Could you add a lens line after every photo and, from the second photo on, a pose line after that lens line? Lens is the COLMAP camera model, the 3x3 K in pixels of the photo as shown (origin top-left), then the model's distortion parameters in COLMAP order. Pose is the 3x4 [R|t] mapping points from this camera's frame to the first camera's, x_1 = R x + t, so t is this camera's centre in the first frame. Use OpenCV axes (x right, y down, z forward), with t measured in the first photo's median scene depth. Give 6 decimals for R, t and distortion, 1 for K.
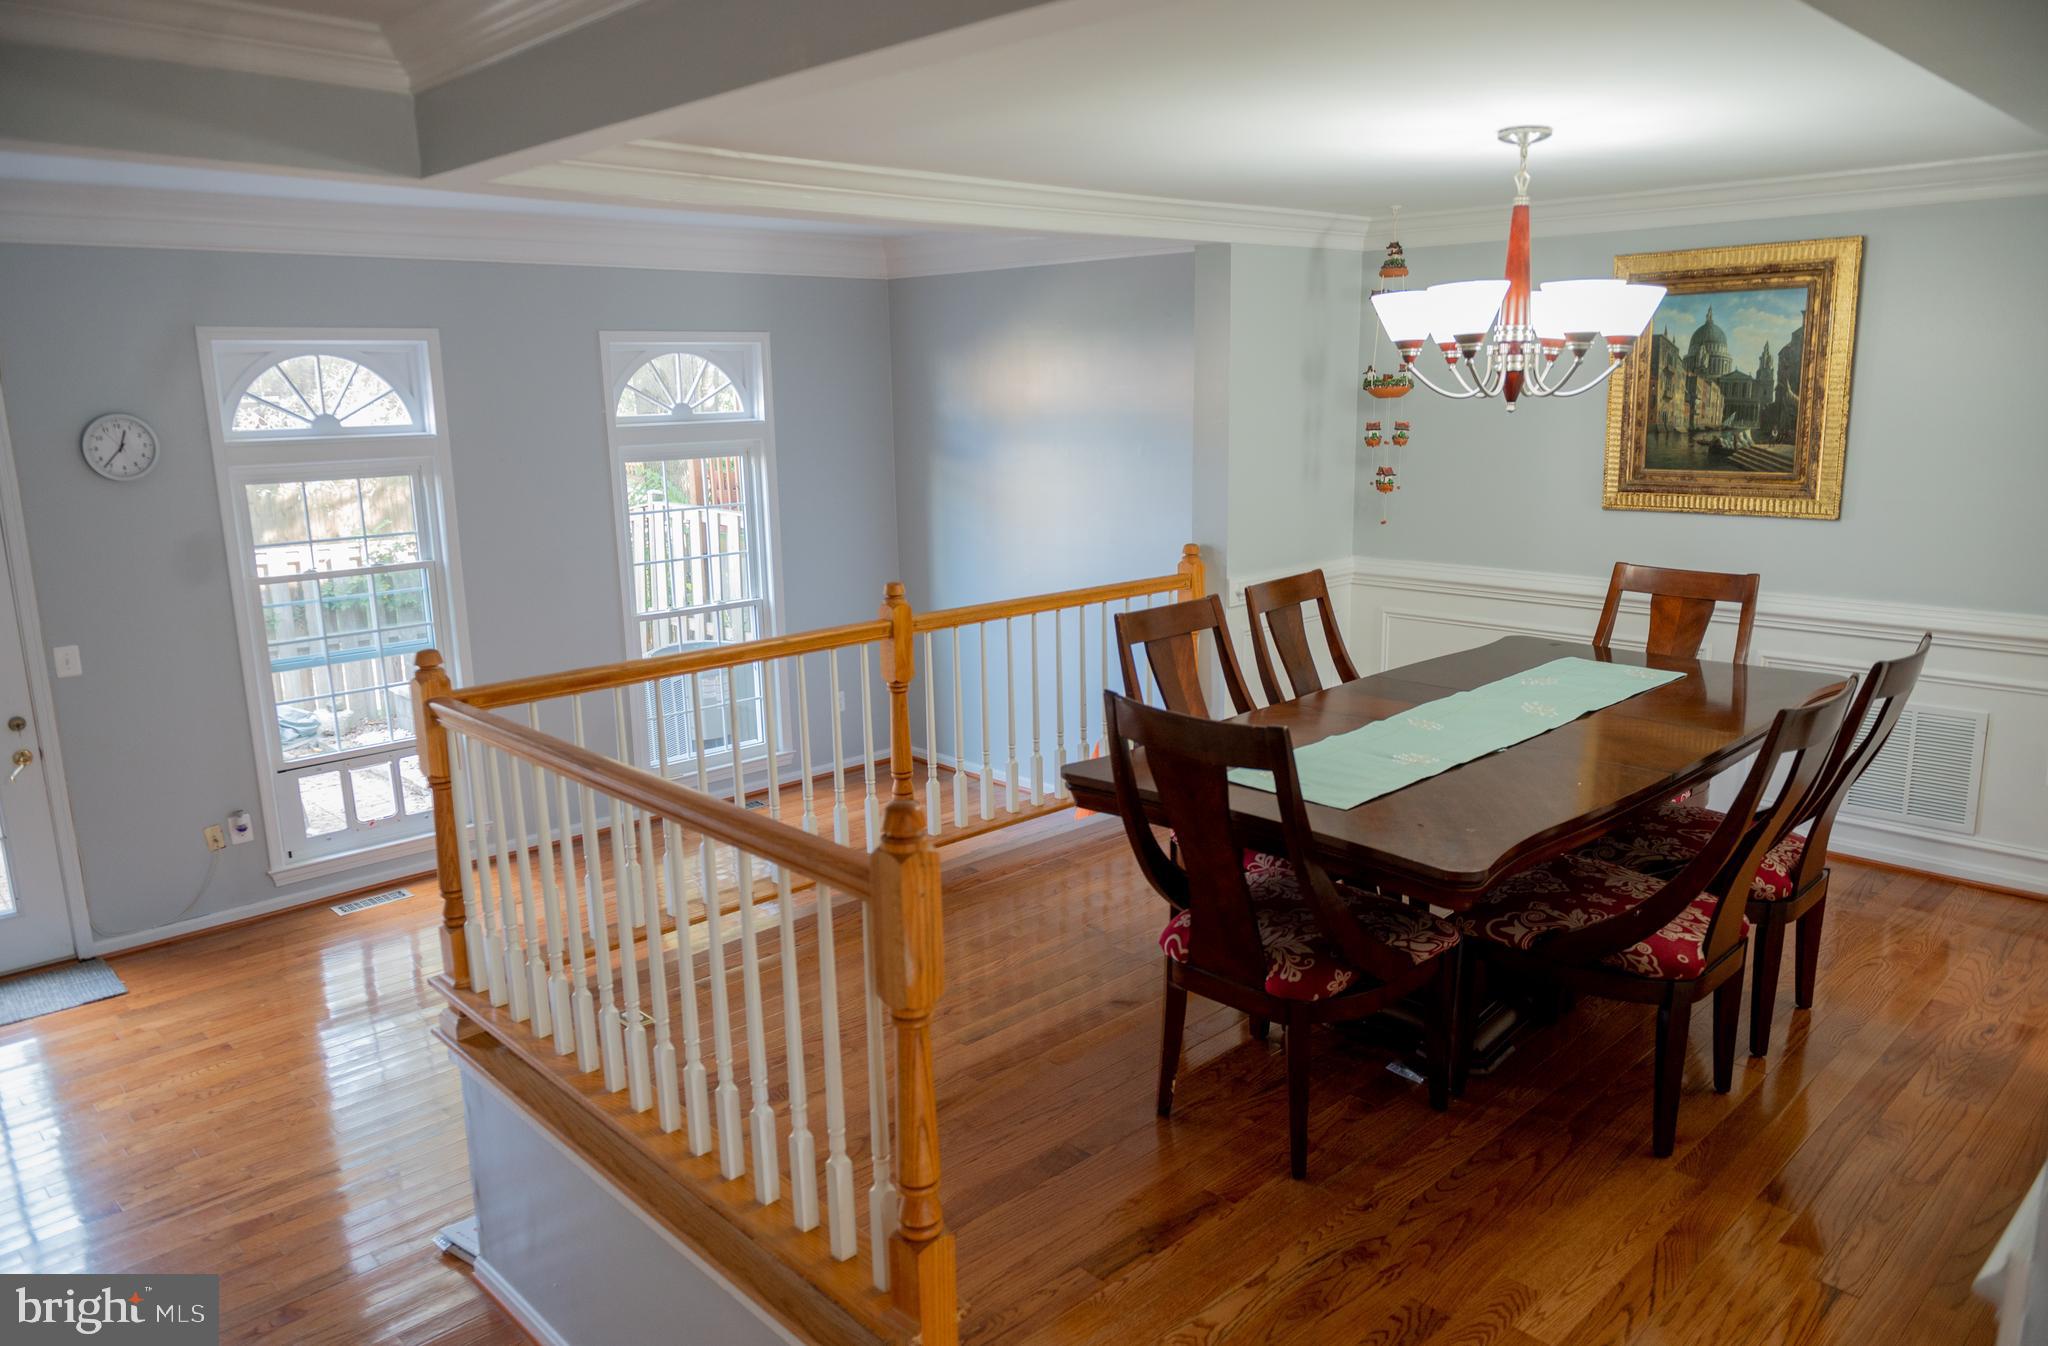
lens RADIAL K [[1386.4, 0, 1024.0], [0, 1386.4, 673.0], [0, 0, 1]] dist [0.002186, -0.000079]
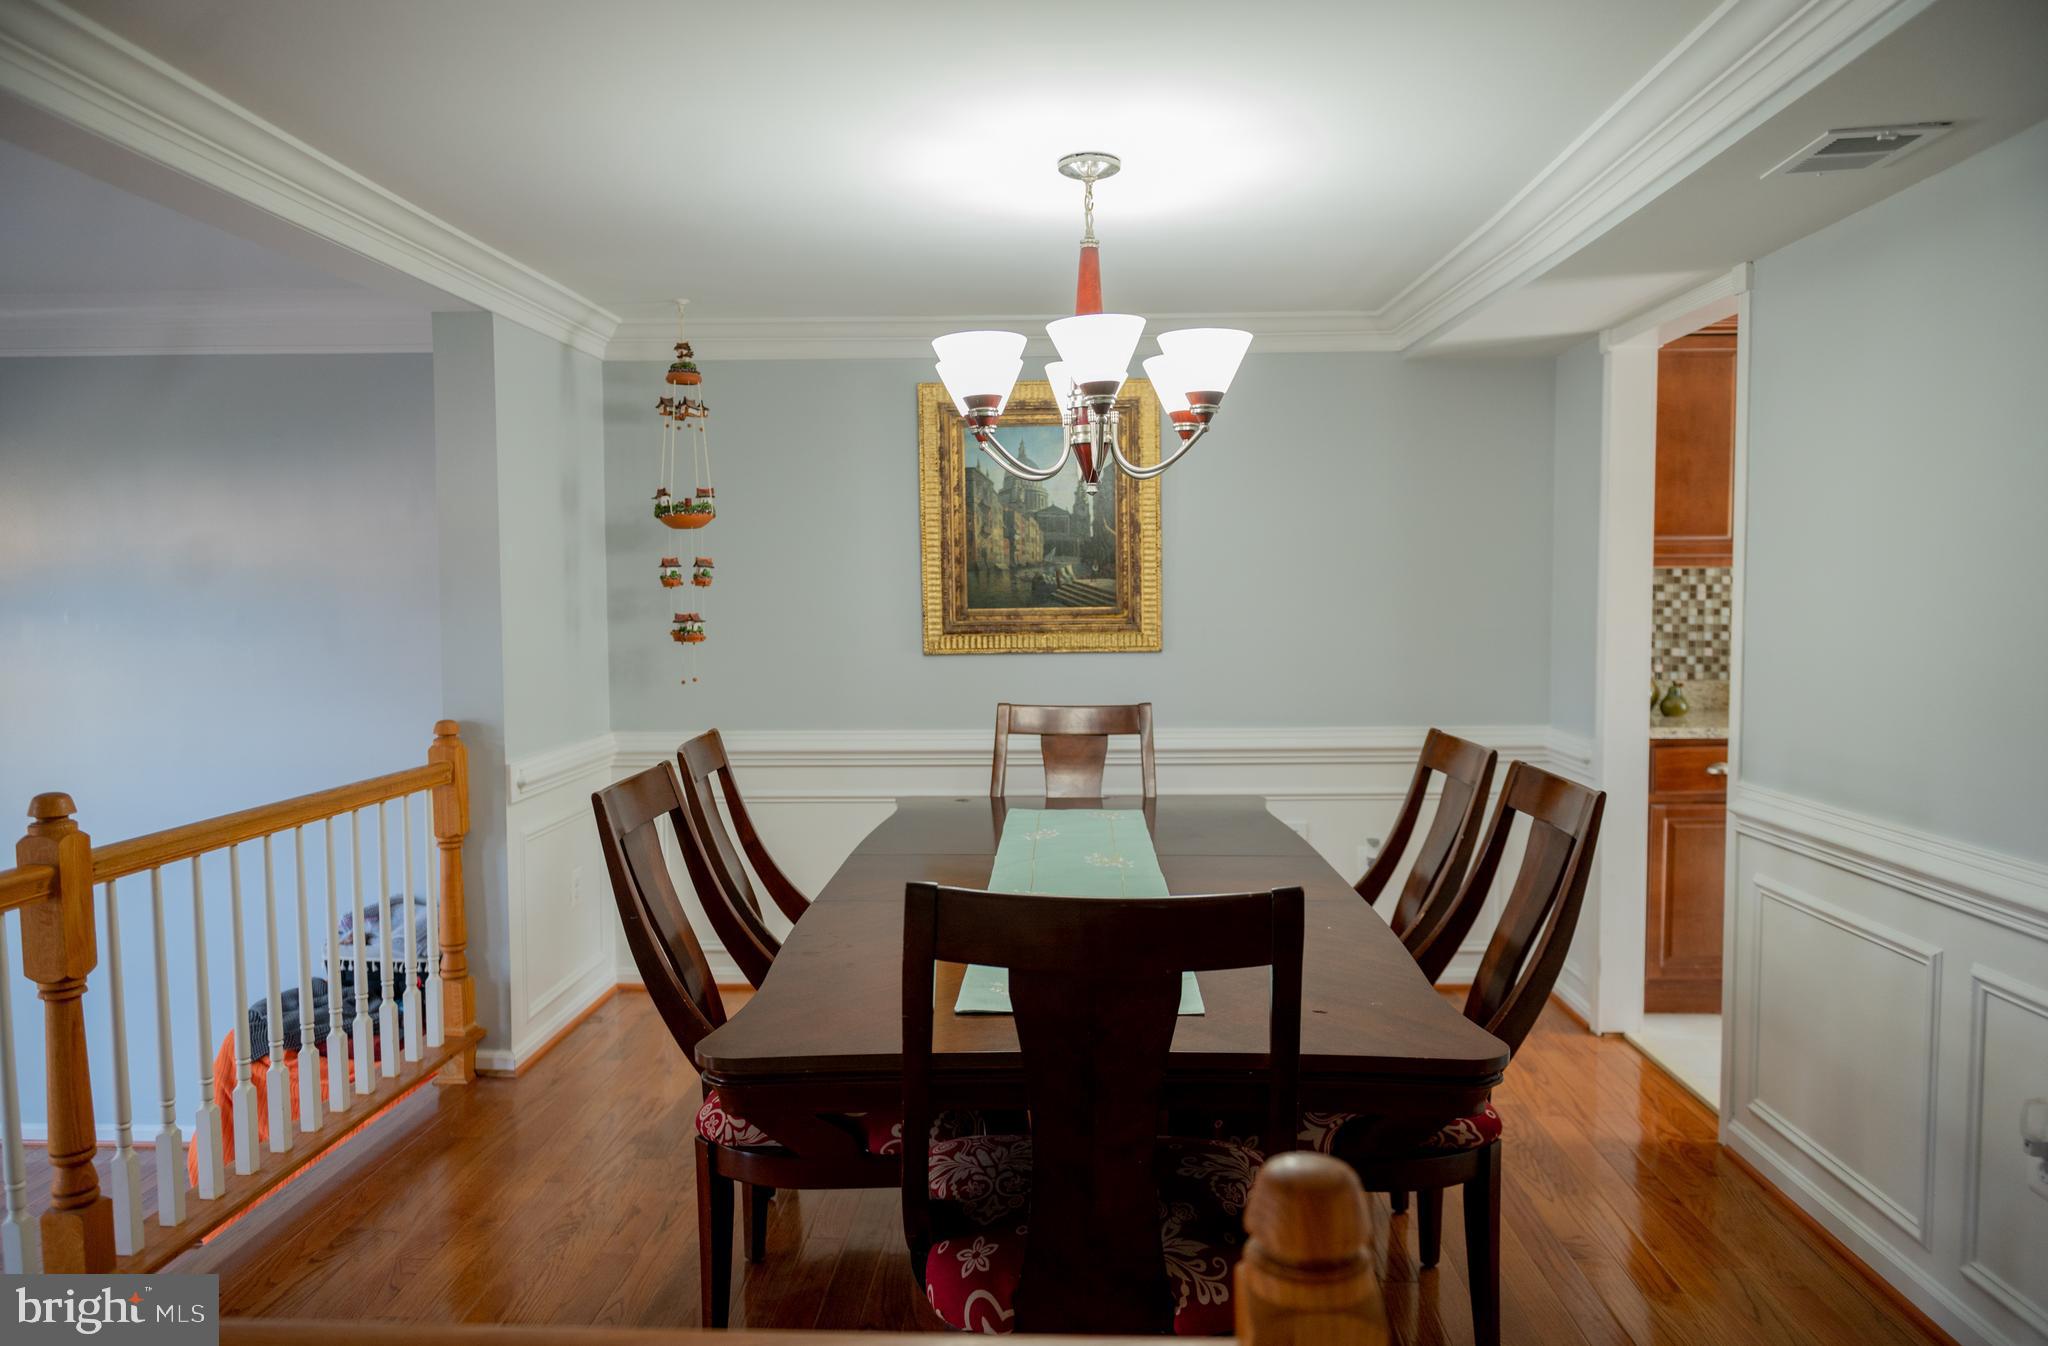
lens RADIAL K [[1386.4, 0, 1024.0], [0, 1386.4, 673.0], [0, 0, 1]] dist [0.002186, -0.000079]
pose [[0.723207, -0.029274, 0.690011, -0.173222], [0.137702, 0.985153, -0.102531, -0.004361], [-0.676764, 0.169167, 0.716500, 0.325441]]
